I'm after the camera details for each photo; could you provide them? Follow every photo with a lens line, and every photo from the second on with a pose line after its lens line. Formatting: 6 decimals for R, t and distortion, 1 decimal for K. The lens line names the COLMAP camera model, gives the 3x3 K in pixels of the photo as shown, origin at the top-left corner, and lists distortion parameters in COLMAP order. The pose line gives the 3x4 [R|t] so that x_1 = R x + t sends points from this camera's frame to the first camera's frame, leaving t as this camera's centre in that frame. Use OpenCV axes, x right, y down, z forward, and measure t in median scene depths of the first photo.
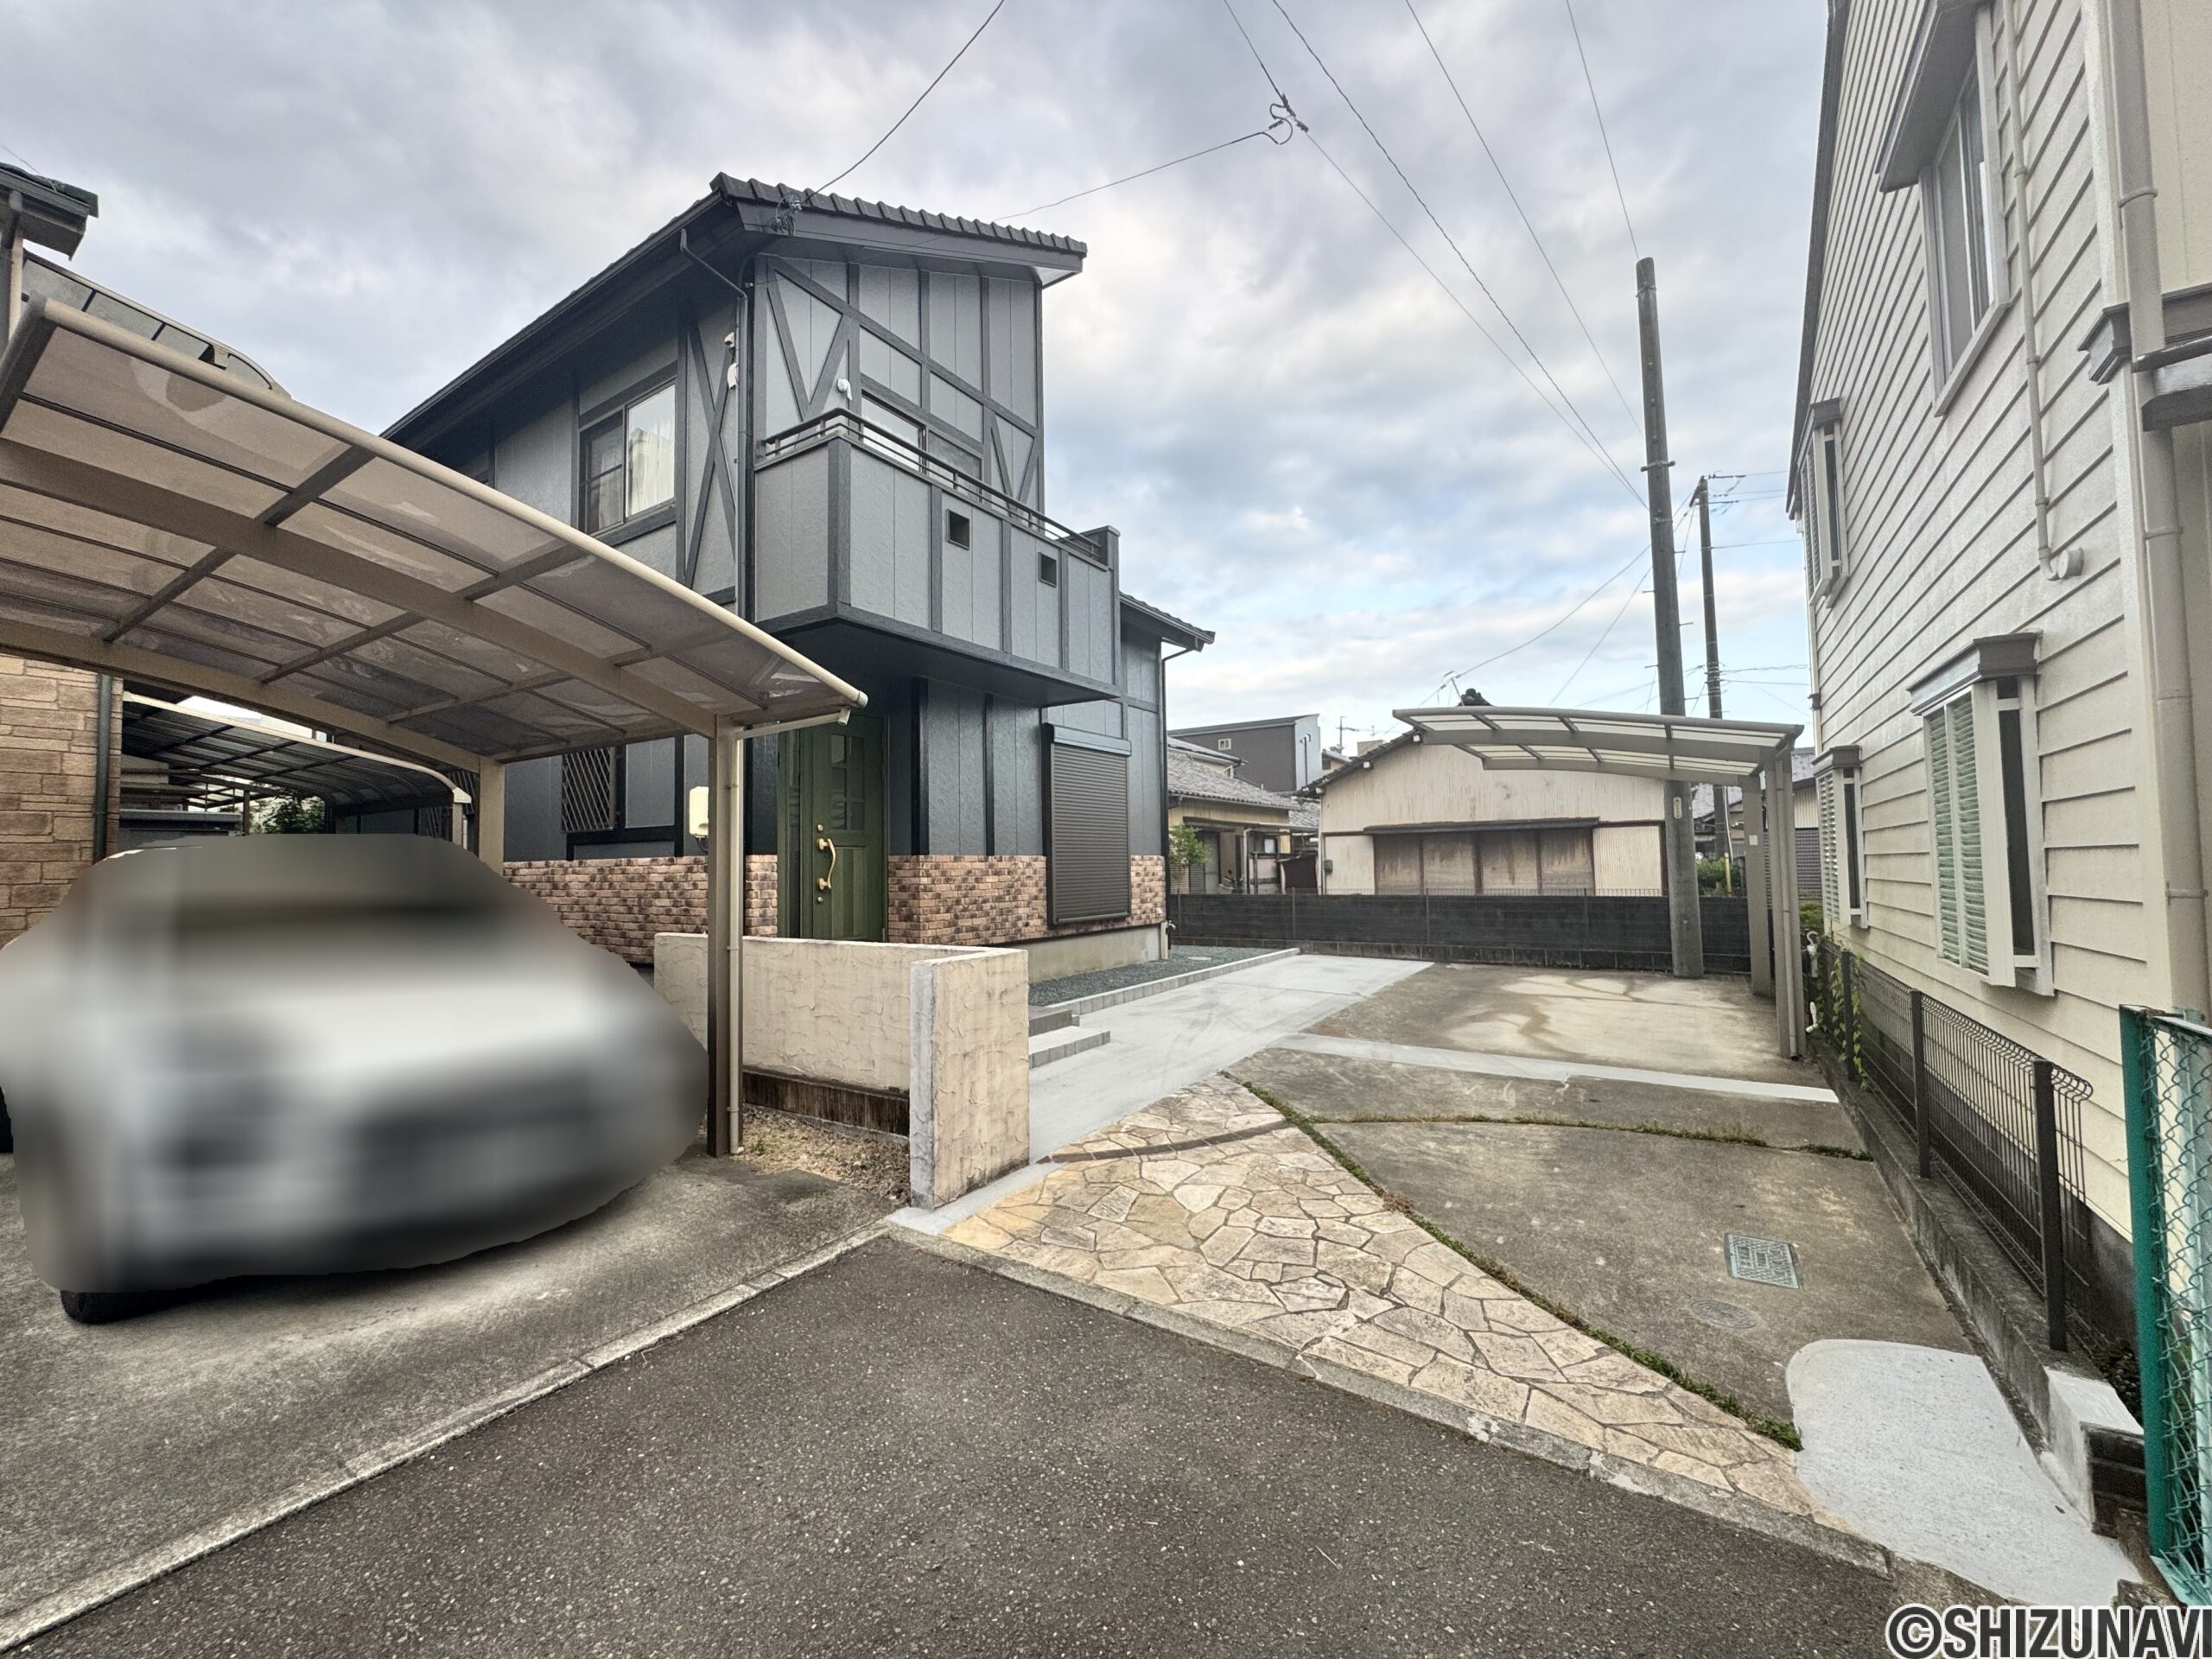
lens RADIAL K [[887.8, 0, 1104.1], [0, 887.8, 826.5], [0, 0, 1]] dist [-0.004552, -0.000094]
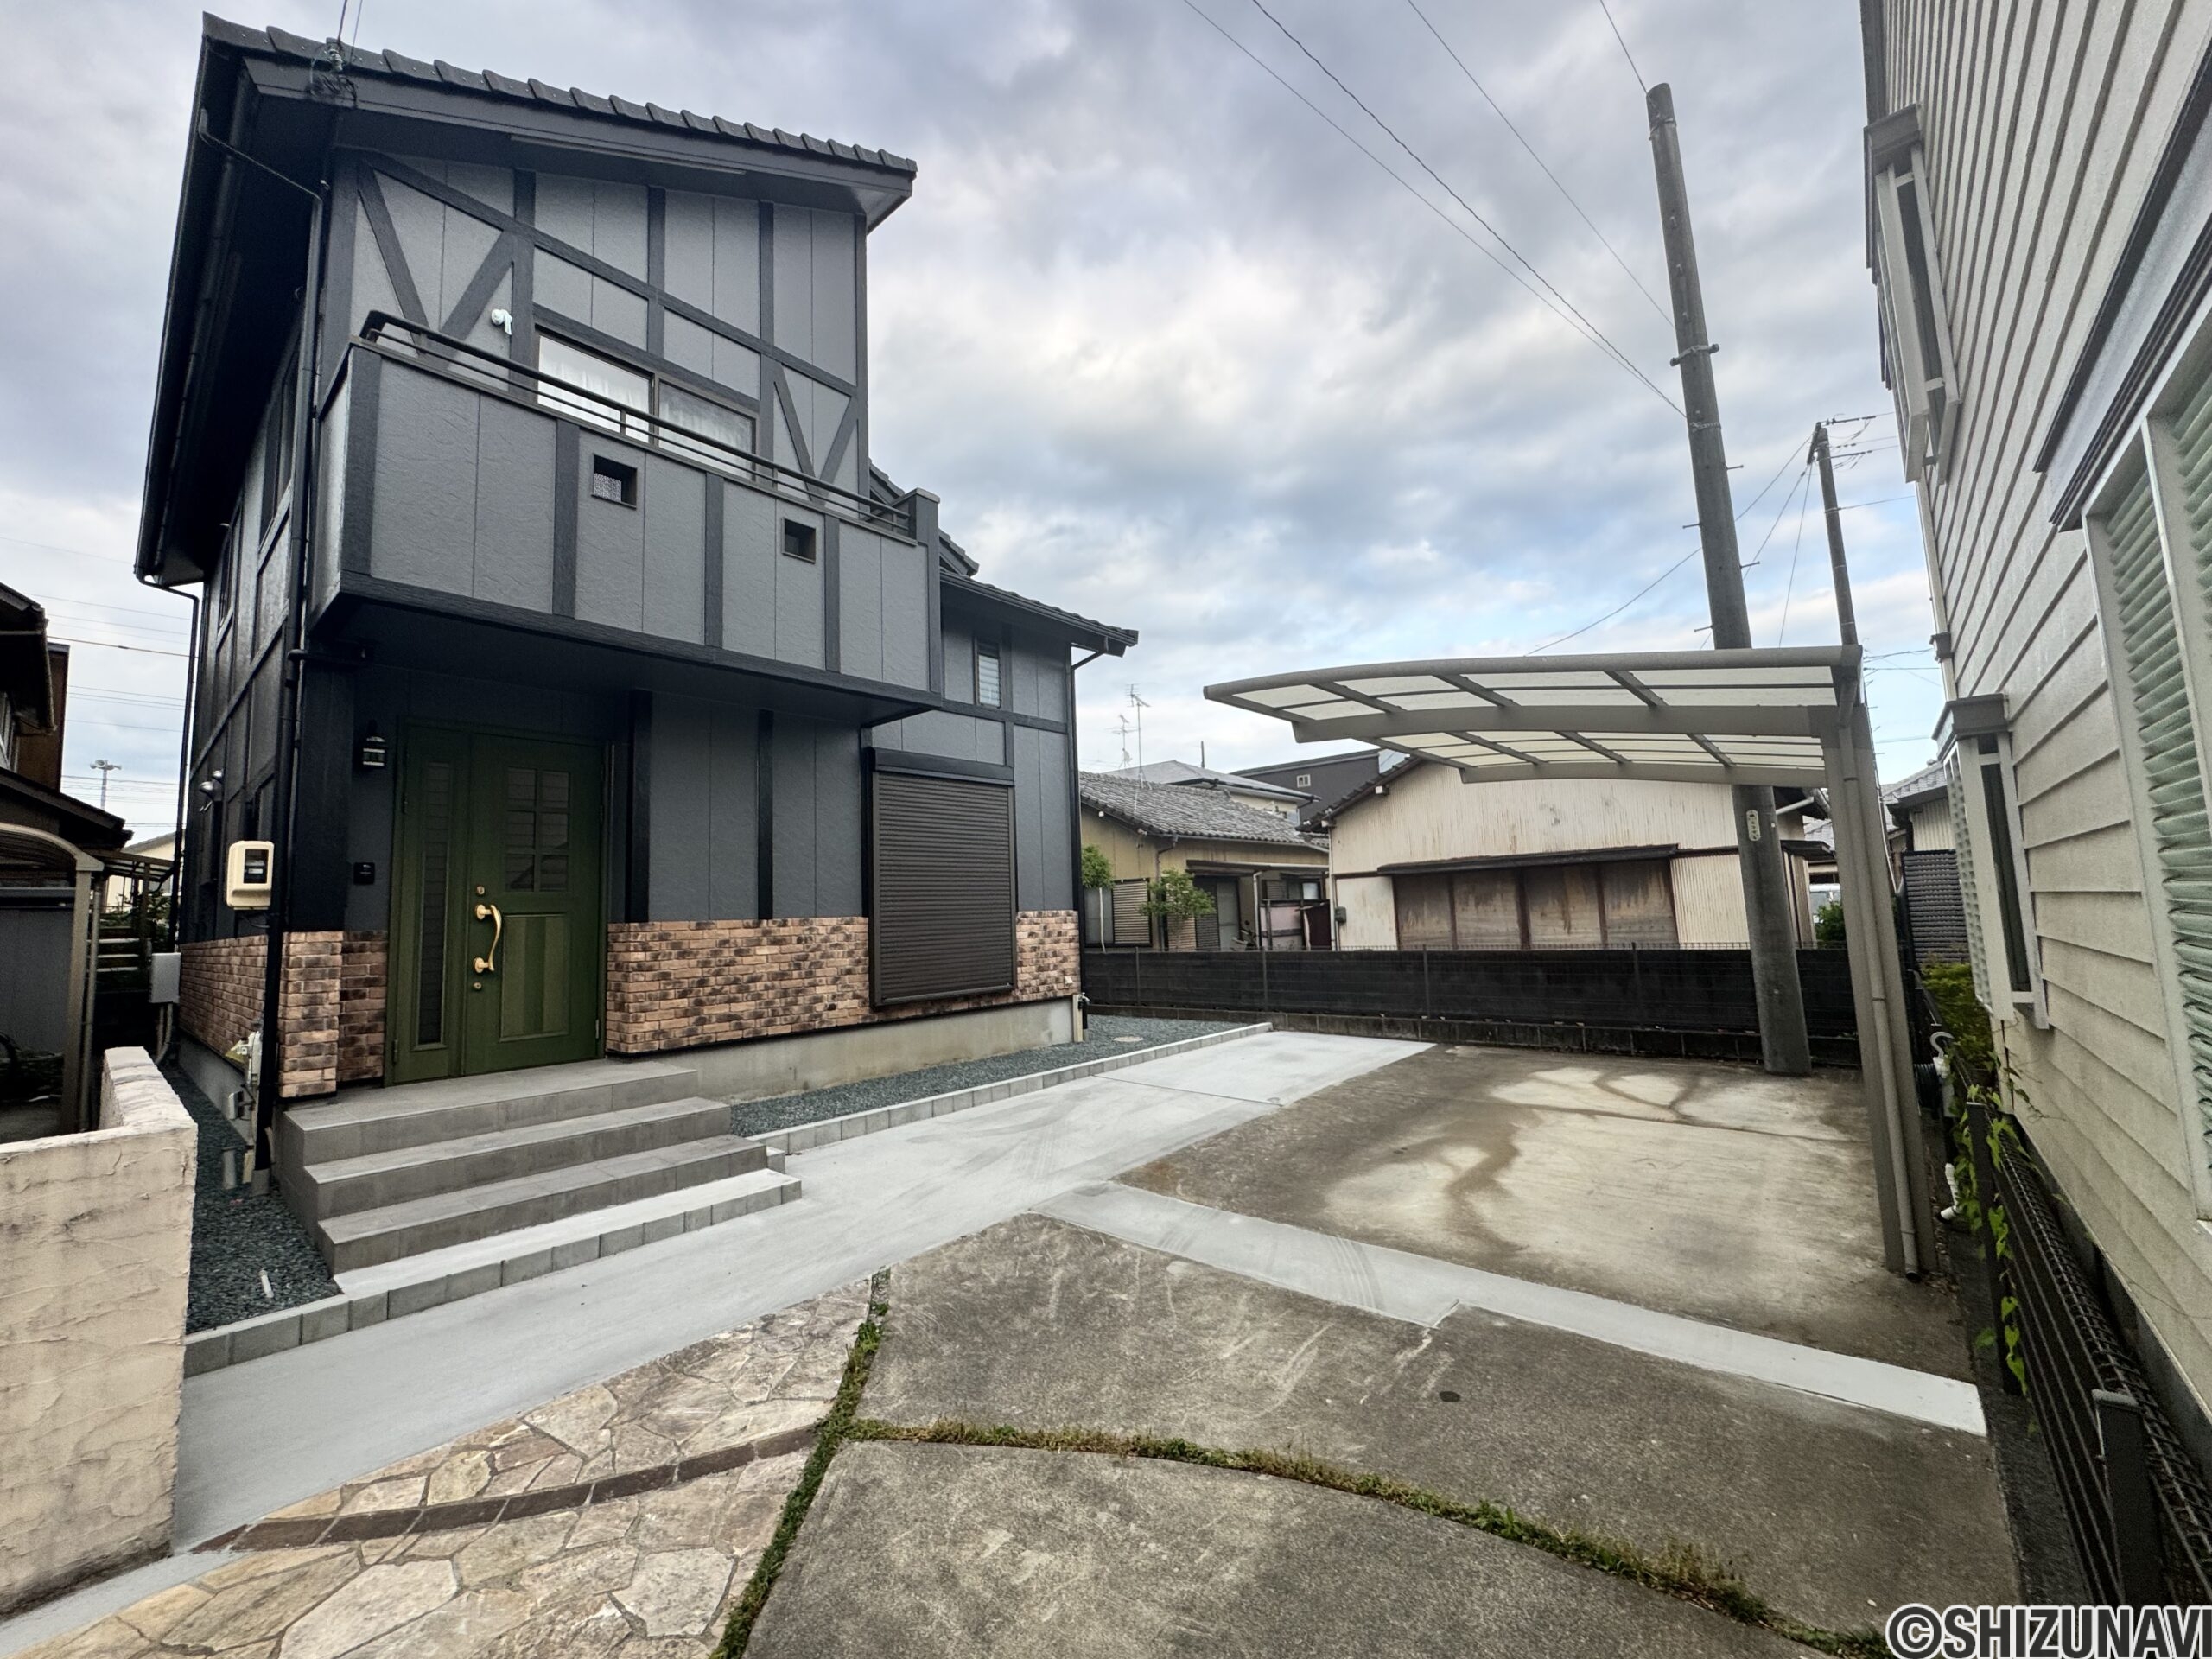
lens RADIAL K [[887.8, 0, 1104.1], [0, 887.8, 826.5], [0, 0, 1]] dist [-0.004552, -0.000094]
pose [[0.990418, -0.036098, -0.133301, 0.273832], [0.028929, 0.998049, -0.055331, 0.003744], [0.135039, 0.050945, 0.989530, 0.285089]]
